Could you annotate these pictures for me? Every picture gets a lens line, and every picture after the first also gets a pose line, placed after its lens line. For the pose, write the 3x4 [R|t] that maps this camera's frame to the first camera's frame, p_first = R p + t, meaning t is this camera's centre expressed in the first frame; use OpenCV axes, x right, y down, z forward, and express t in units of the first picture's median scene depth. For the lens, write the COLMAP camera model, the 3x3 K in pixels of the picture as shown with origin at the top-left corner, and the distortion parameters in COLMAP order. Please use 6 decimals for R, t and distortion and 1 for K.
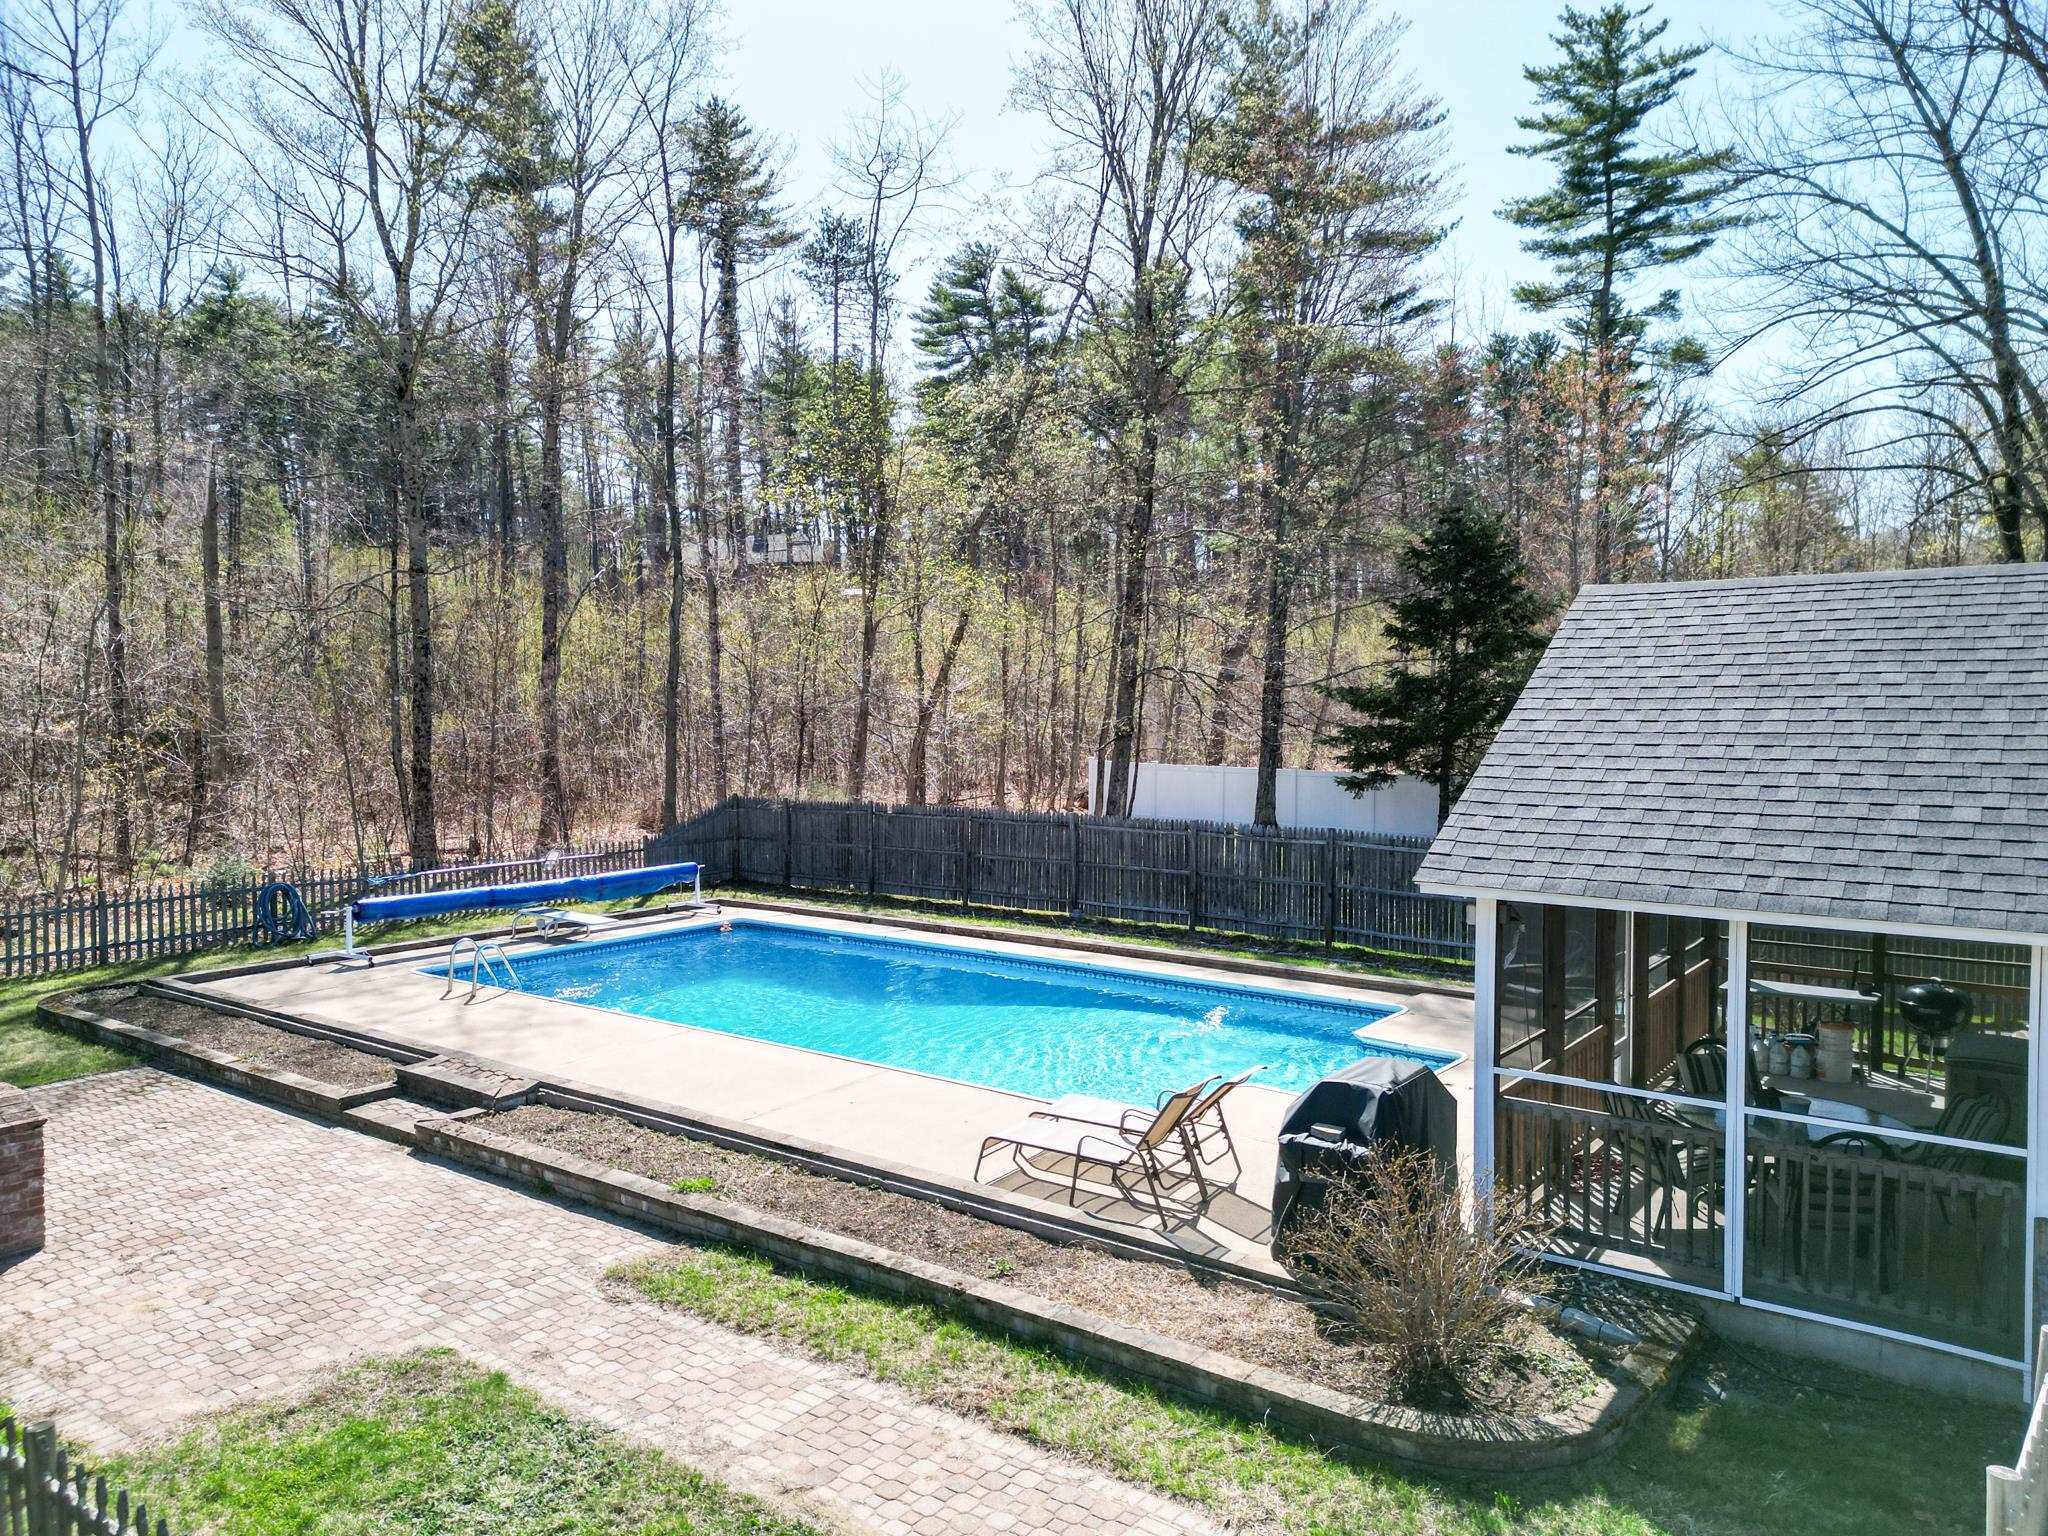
lens RADIAL K [[1440.2, 0, 1013.1], [0, 1440.2, 742.6], [0, 0, 1]] dist [0.041891, -0.017112]
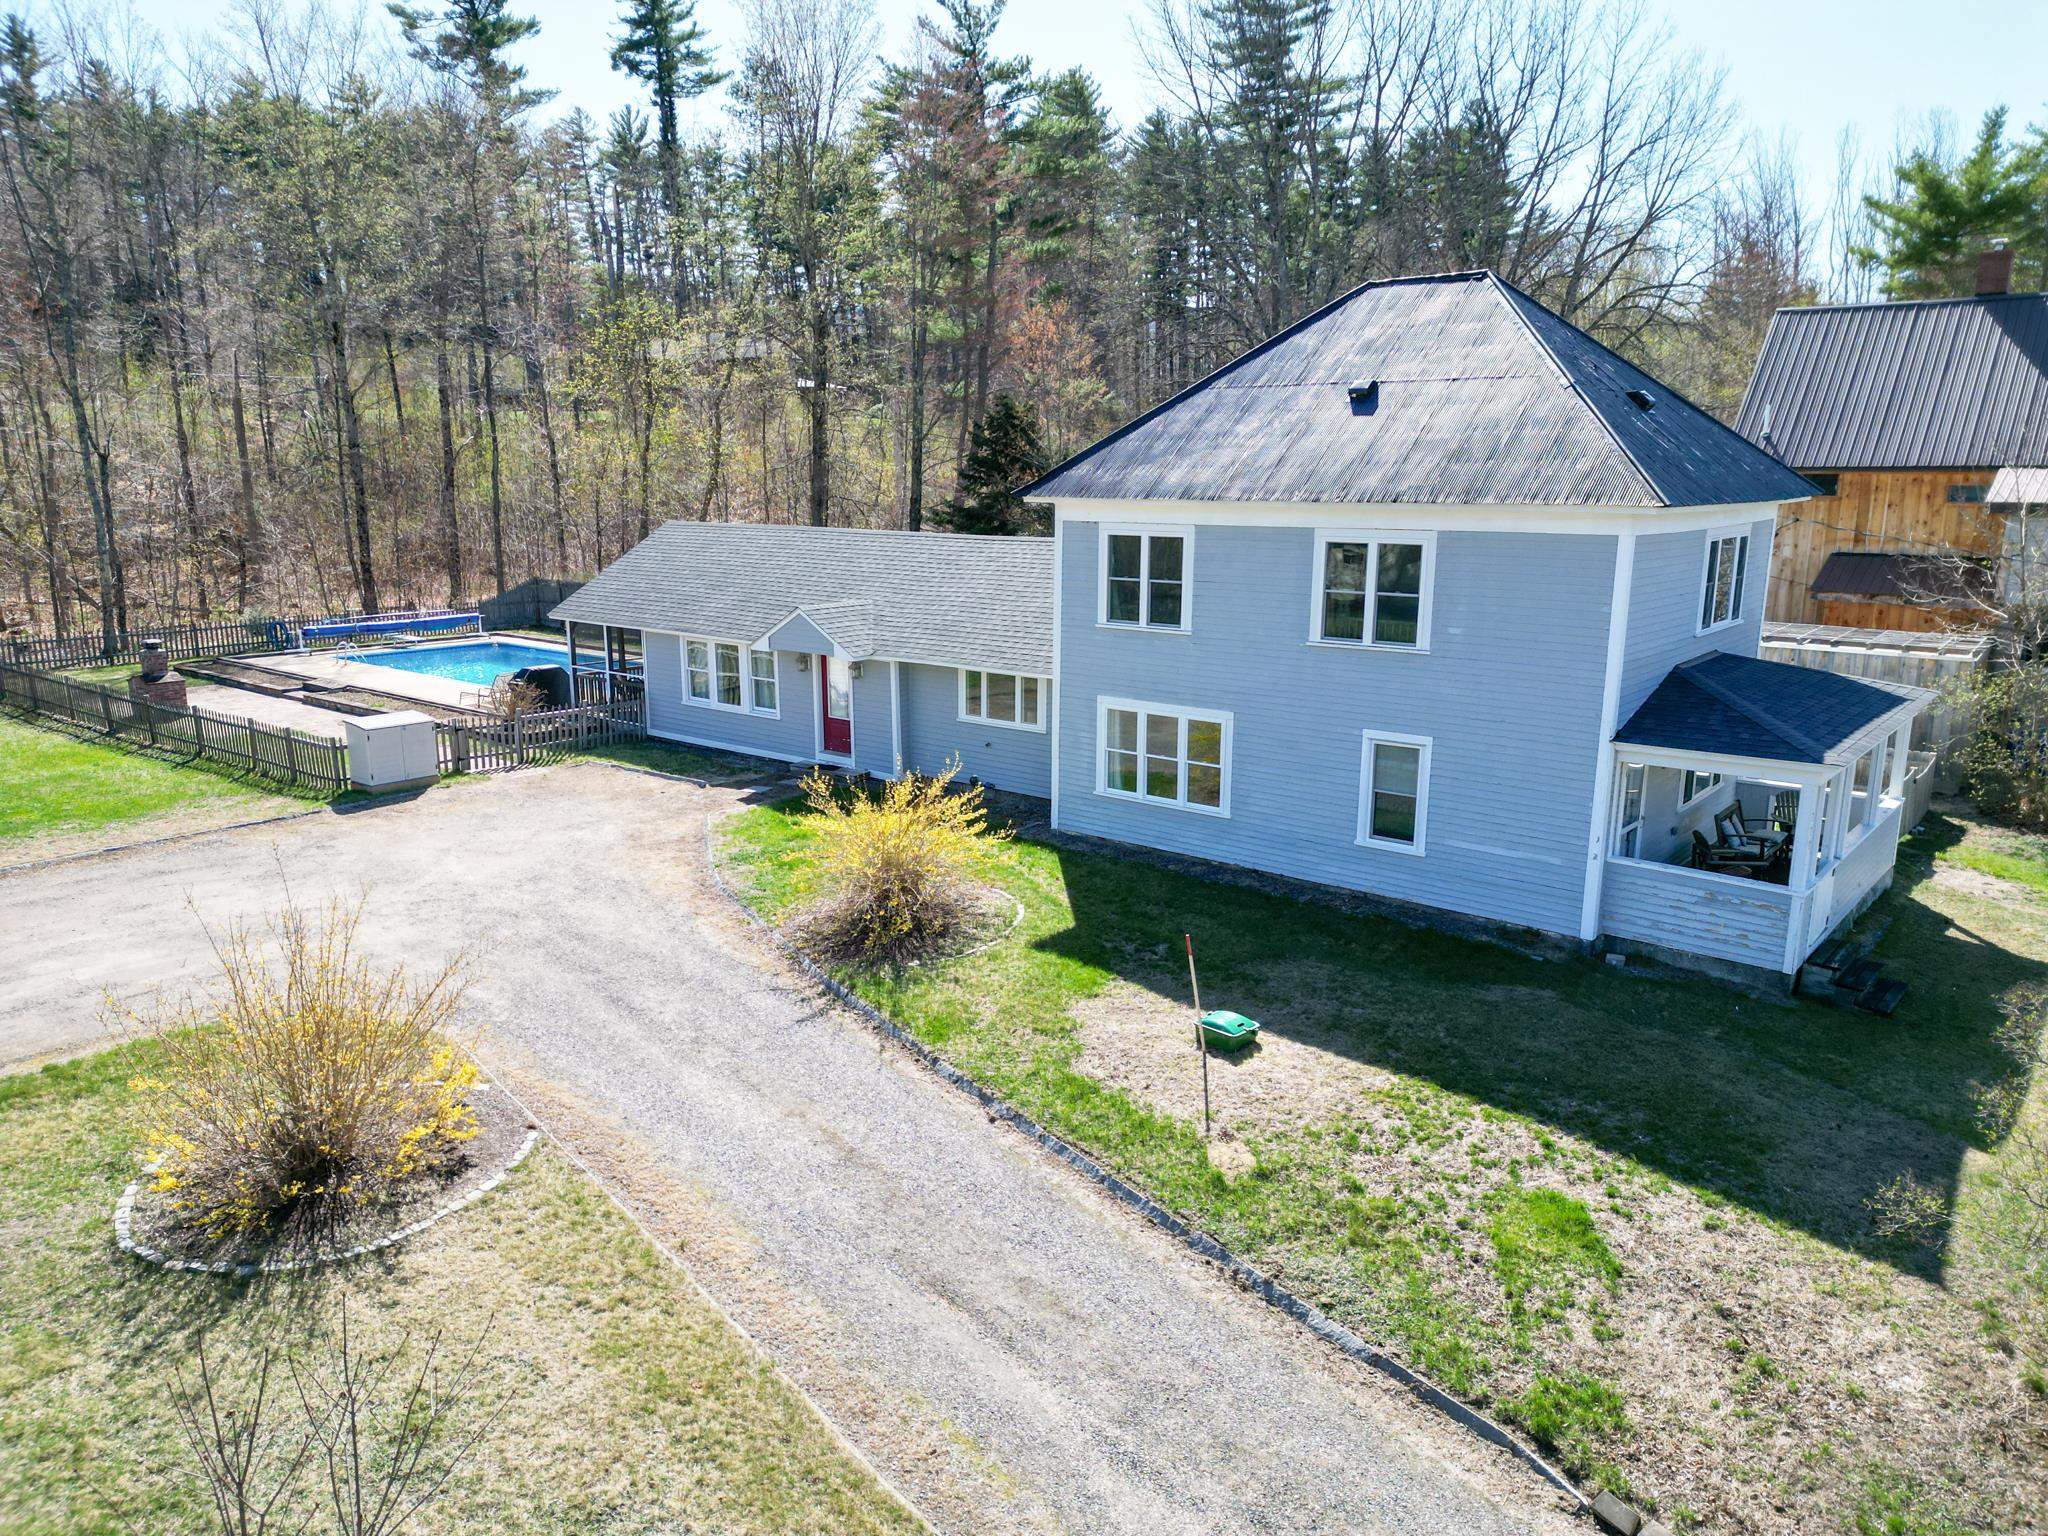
lens RADIAL K [[1440.2, 0, 1033.8], [0, 1440.2, 765.7], [0, 0, 1]] dist [0.041891, -0.017112]
pose [[0.999347, 0.007261, -0.035382, 0.228289], [-0.000847, 0.984027, 0.178017, -0.024790], [0.036110, -0.177871, 0.983391, -0.365455]]
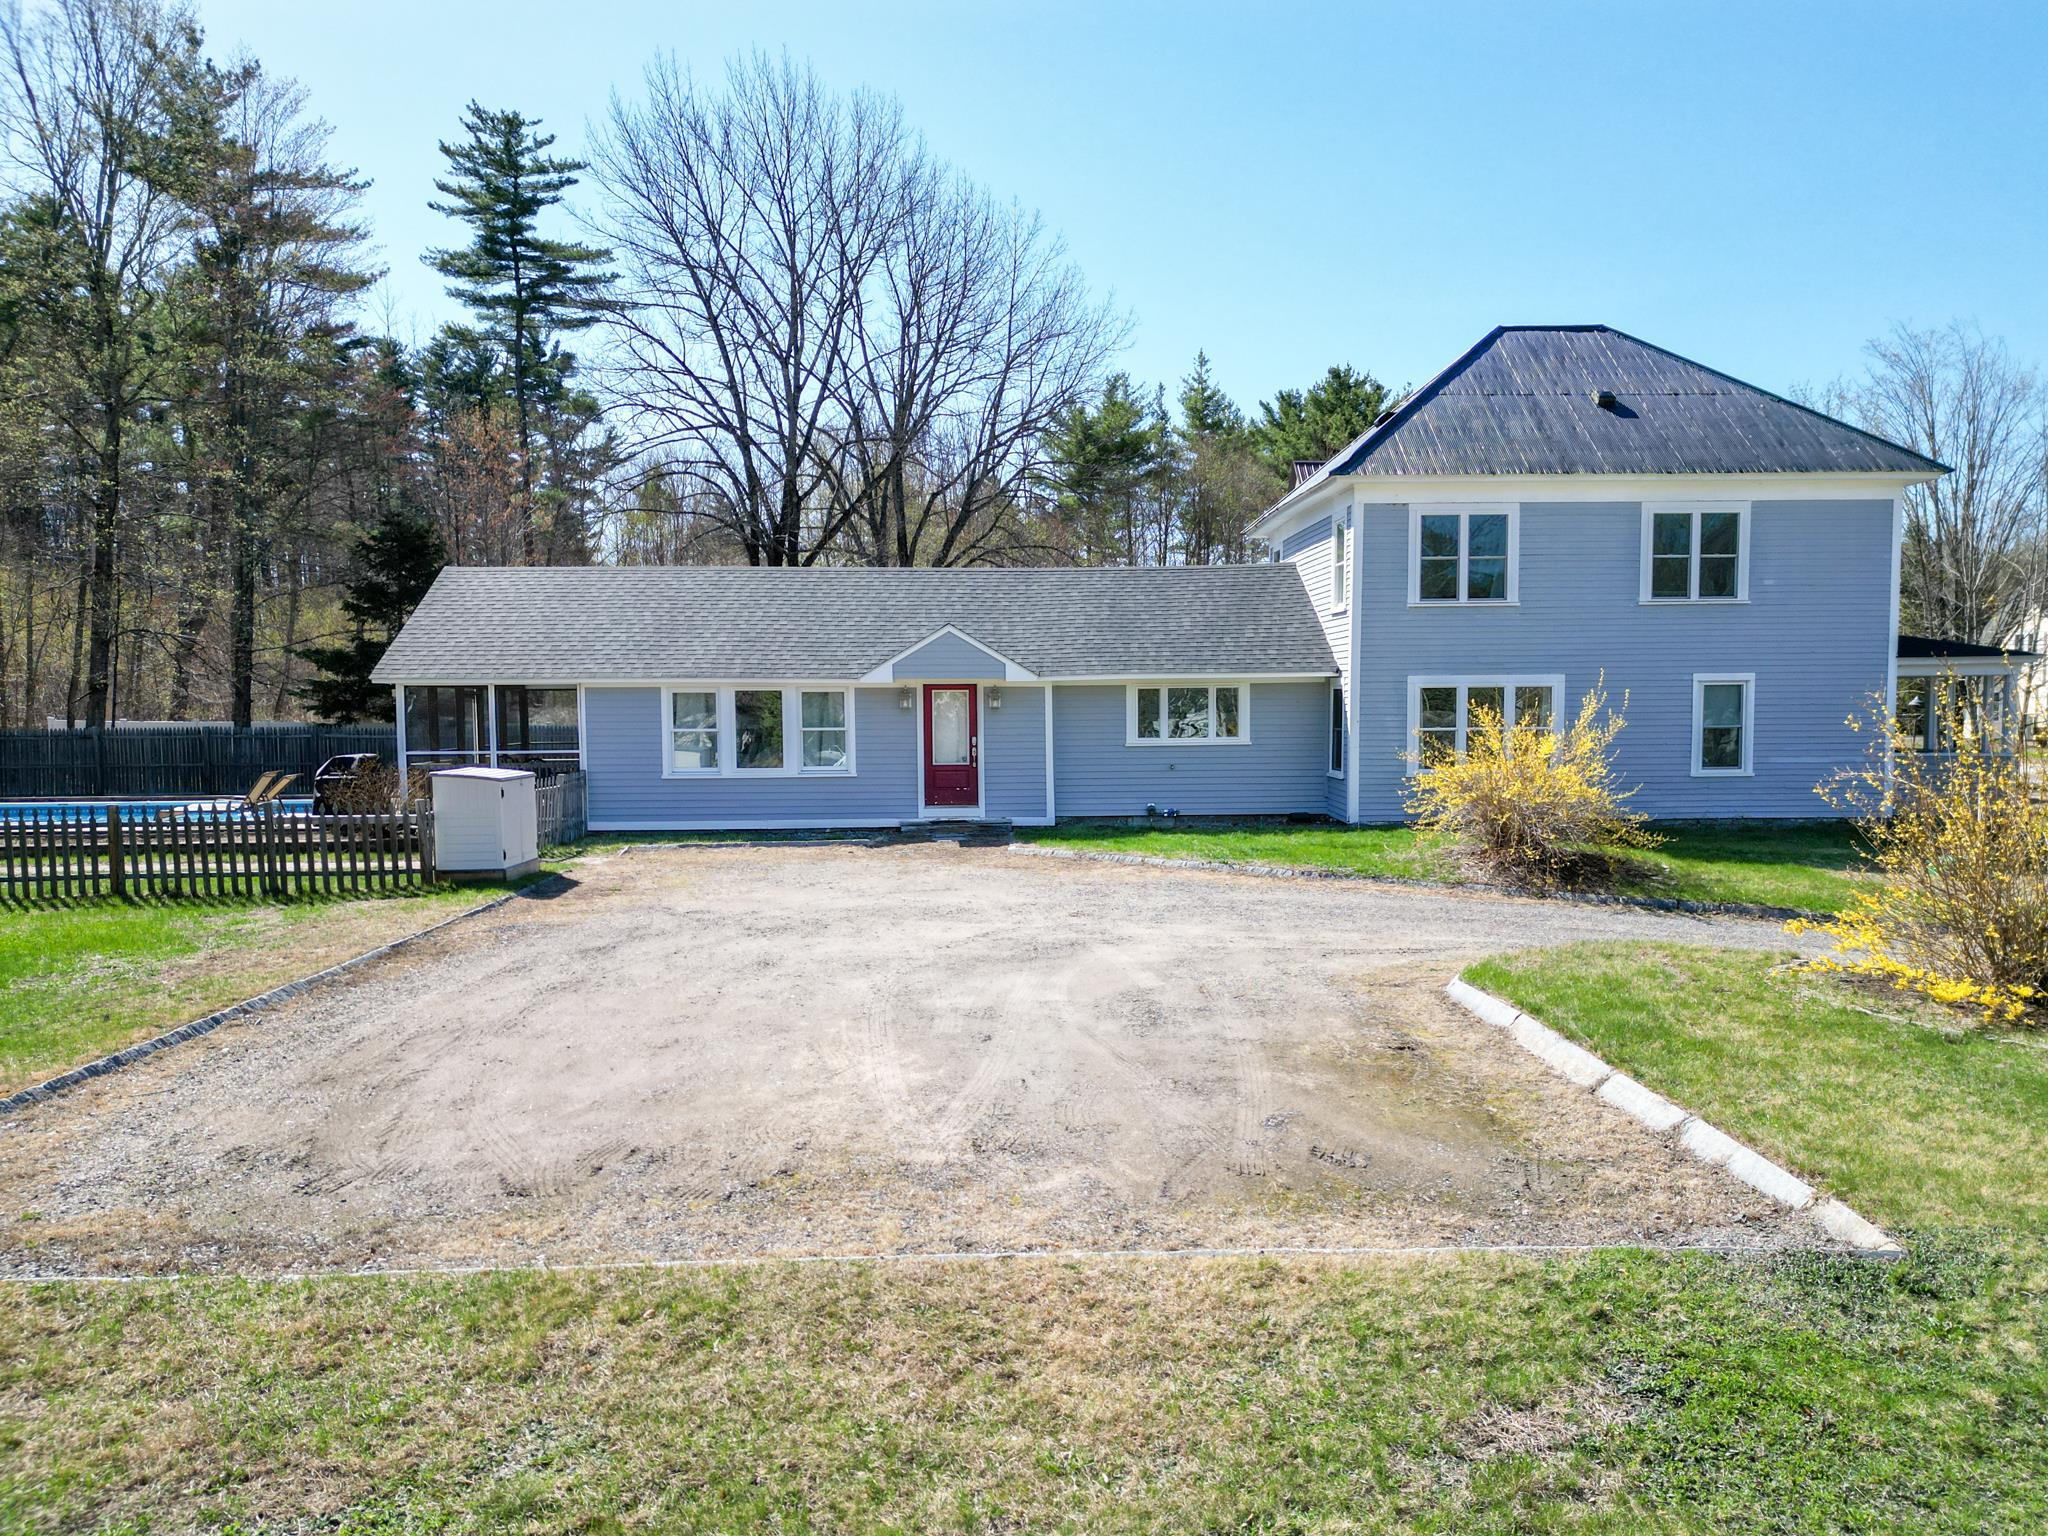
lens RADIAL K [[1440.2, 0, 1038.8], [0, 1440.2, 783.4], [0, 0, 1]] dist [0.041891, -0.017112]
pose [[0.763150, -0.042861, 0.644798, -0.065582], [0.027223, 0.999045, 0.034189, 0.032245], [-0.645648, -0.008538, 0.763588, -0.229359]]
